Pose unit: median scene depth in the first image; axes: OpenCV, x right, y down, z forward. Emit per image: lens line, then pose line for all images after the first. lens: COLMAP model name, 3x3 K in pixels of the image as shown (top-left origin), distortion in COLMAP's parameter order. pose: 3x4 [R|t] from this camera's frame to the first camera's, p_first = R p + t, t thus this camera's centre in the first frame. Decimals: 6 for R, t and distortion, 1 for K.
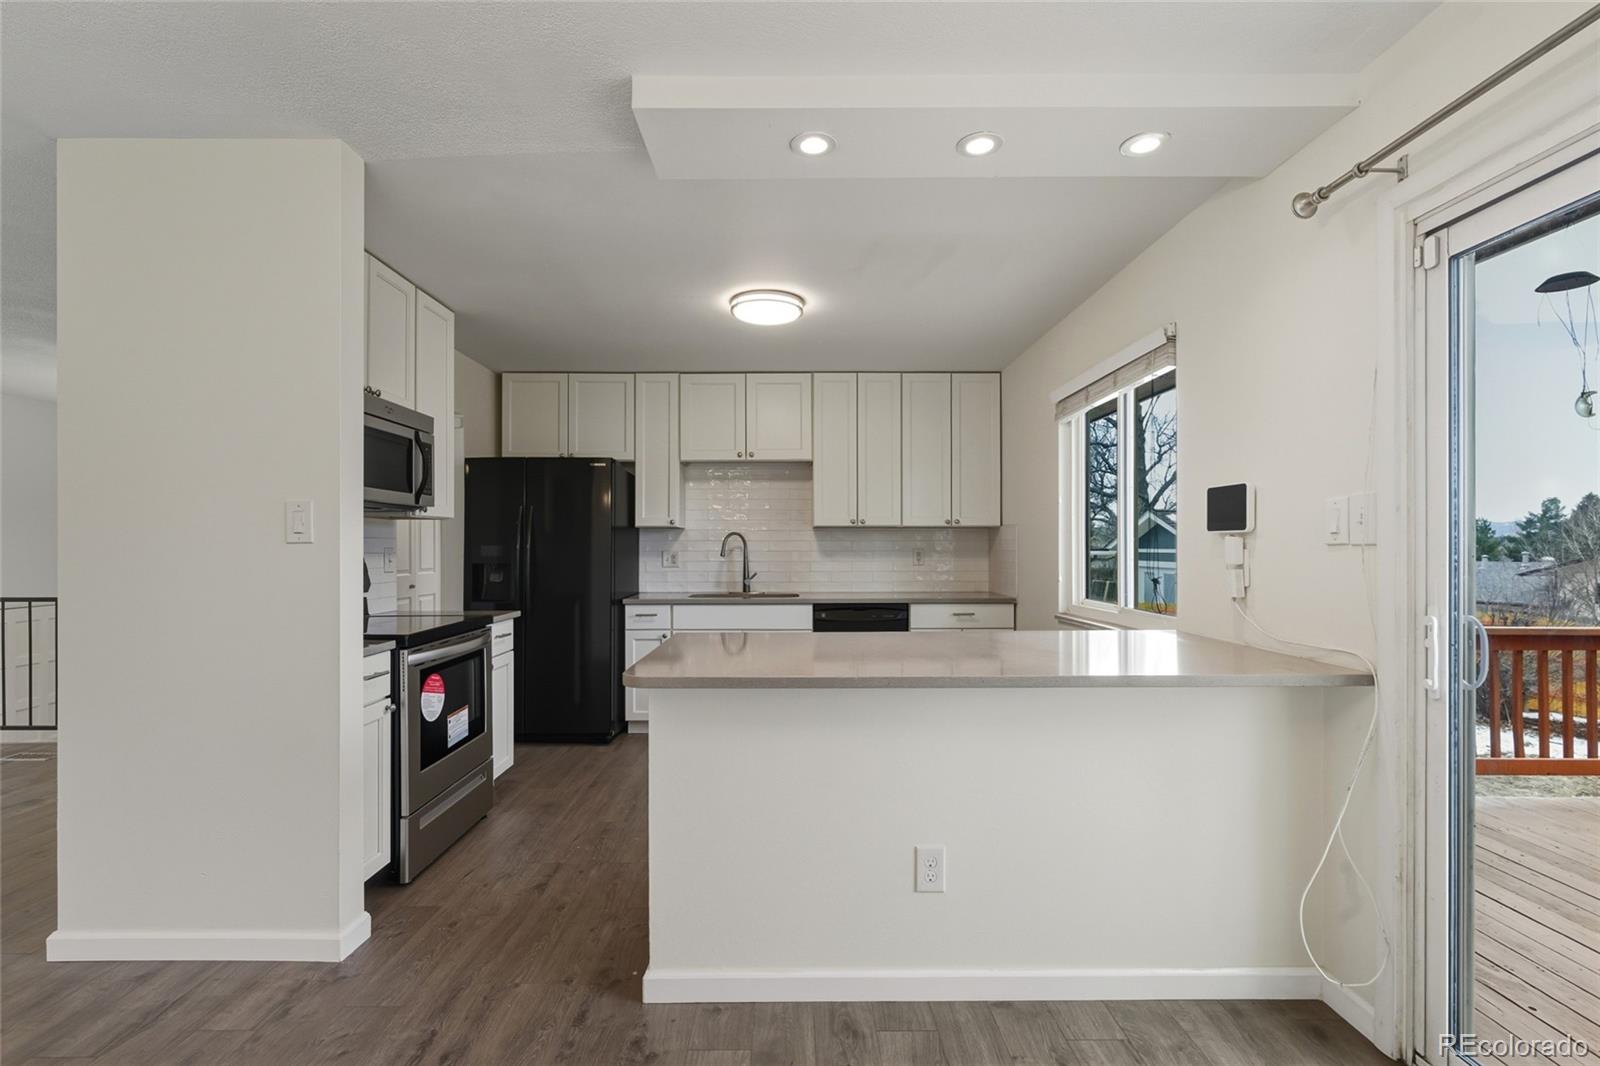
lens RADIAL K [[728.7, 0, 793.4], [0, 728.7, 547.7], [0, 0, 1]] dist [-0.001916, 0.000743]
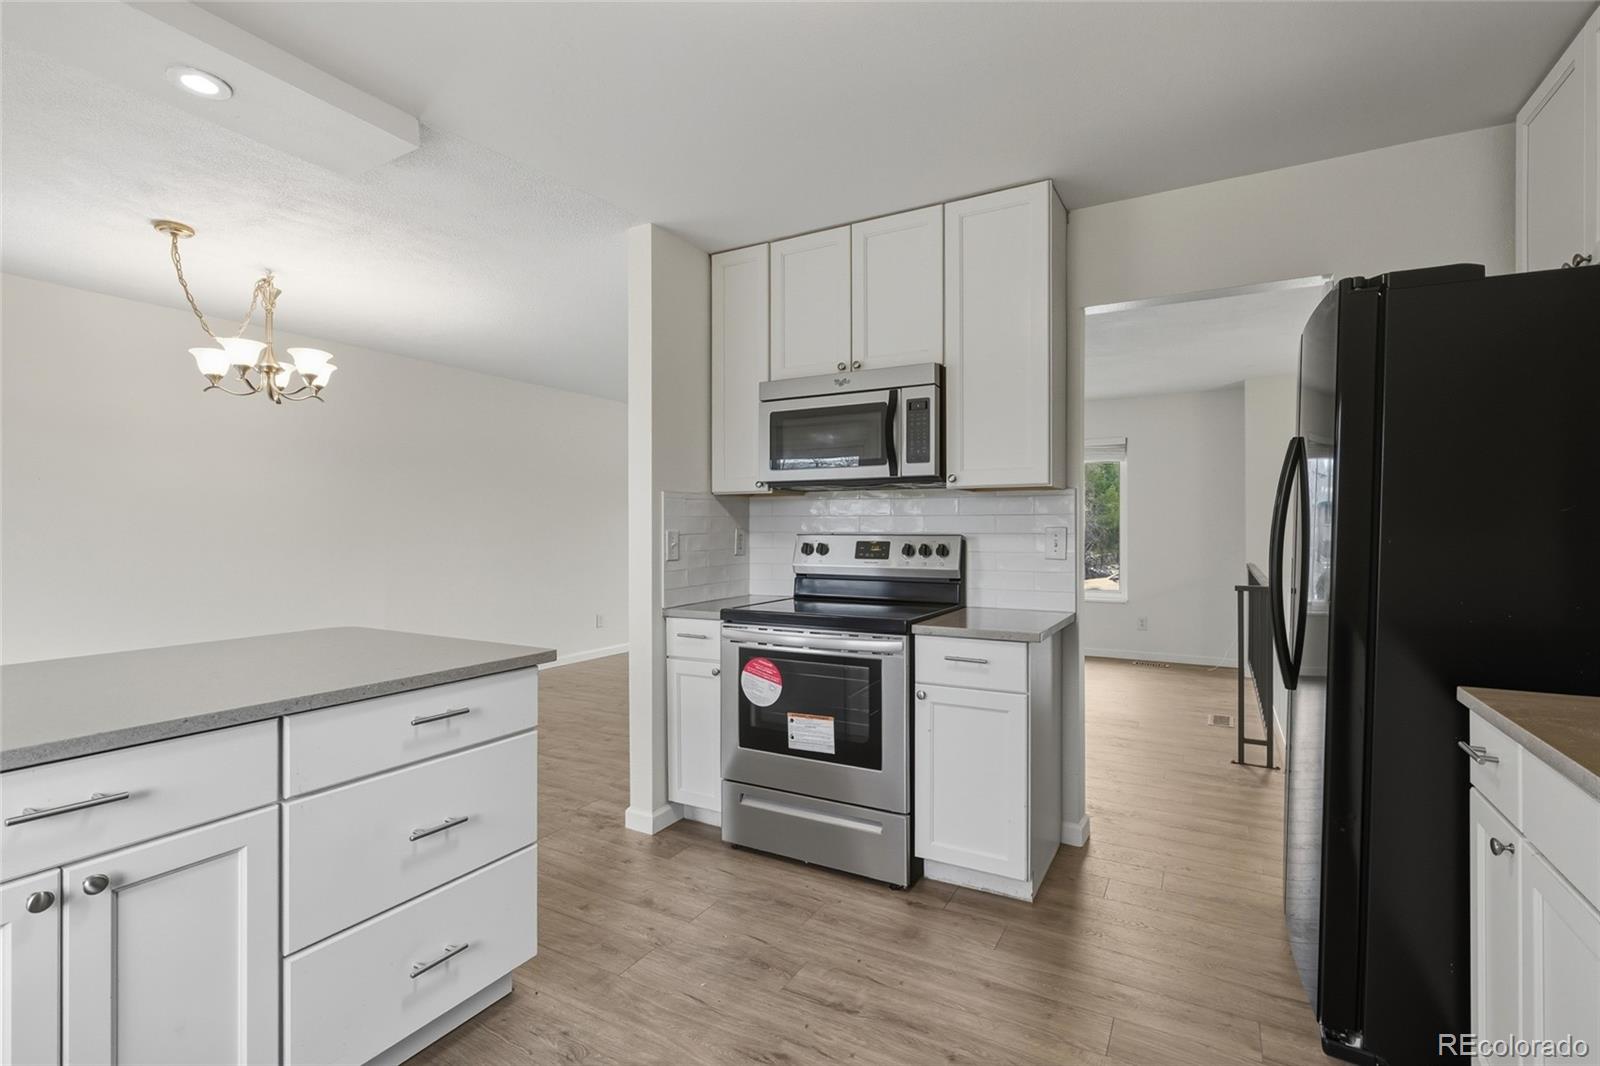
lens RADIAL K [[741.3, 0, 796.7], [0, 741.3, 526.9], [0, 0, 1]] dist [0.000559, 0.001541]
pose [[-0.496517, 0.001333, -0.868026, 0.201324], [0.000322, 0.999999, 0.001352, -0.001409], [0.868027, 0.000392, -0.496517, 0.909589]]
